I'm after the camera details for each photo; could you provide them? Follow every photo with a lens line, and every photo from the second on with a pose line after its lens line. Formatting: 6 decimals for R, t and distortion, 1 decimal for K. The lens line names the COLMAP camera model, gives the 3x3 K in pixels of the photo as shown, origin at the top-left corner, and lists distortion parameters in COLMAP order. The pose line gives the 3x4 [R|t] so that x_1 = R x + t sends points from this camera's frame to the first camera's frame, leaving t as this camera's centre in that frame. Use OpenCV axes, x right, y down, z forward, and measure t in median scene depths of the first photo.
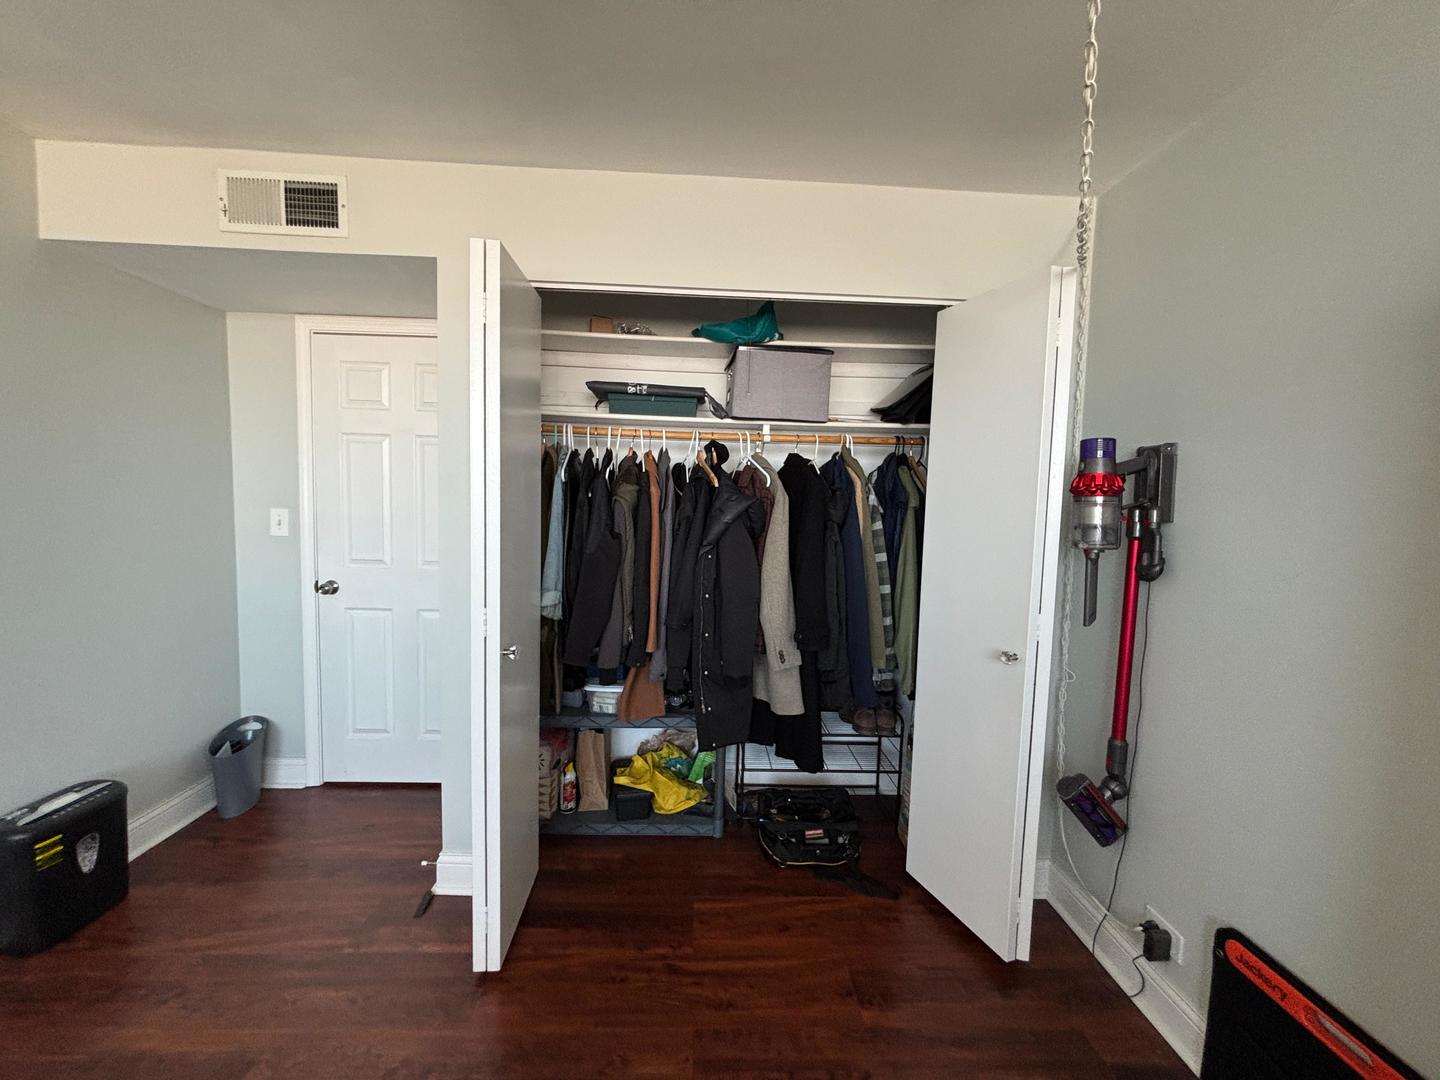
lens RADIAL K [[578.2, 0, 721.8], [0, 578.2, 539.5], [0, 0, 1]] dist [-0.000097, 0.000363]
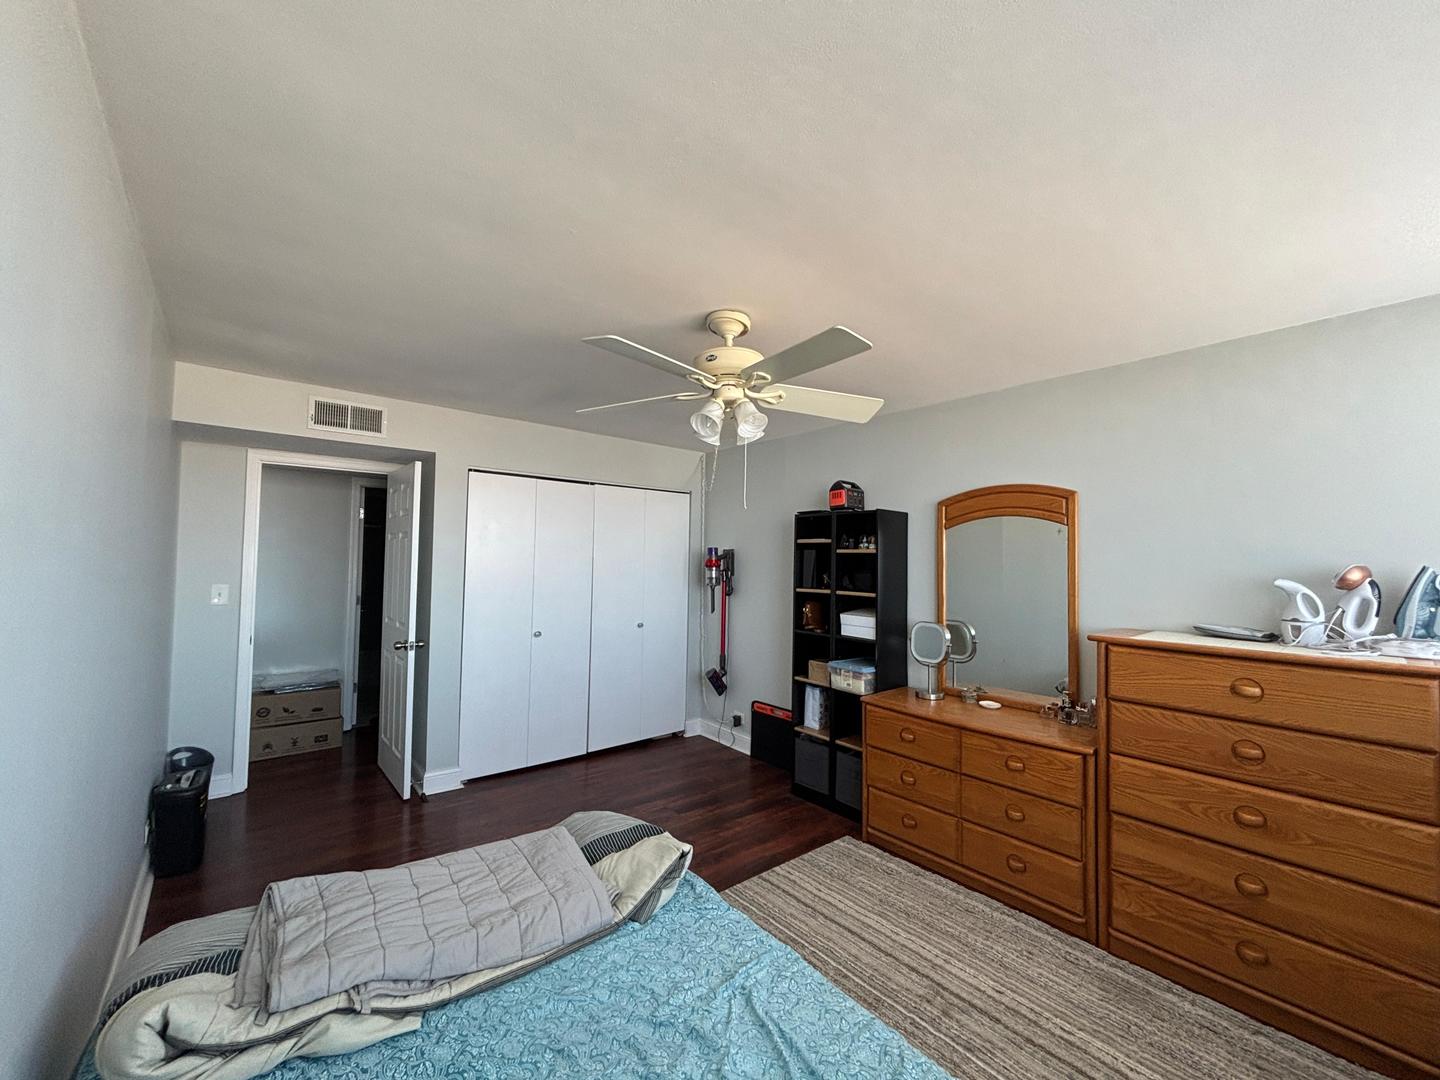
lens RADIAL K [[578.2, 0, 721.8], [0, 578.2, 539.5], [0, 0, 1]] dist [-0.000097, 0.000363]
pose [[0.787677, 0.003933, 0.616076, -1.095734], [0.049850, 0.996294, -0.070095, -0.008180], [-0.614068, 0.085924, 0.784562, -1.301540]]
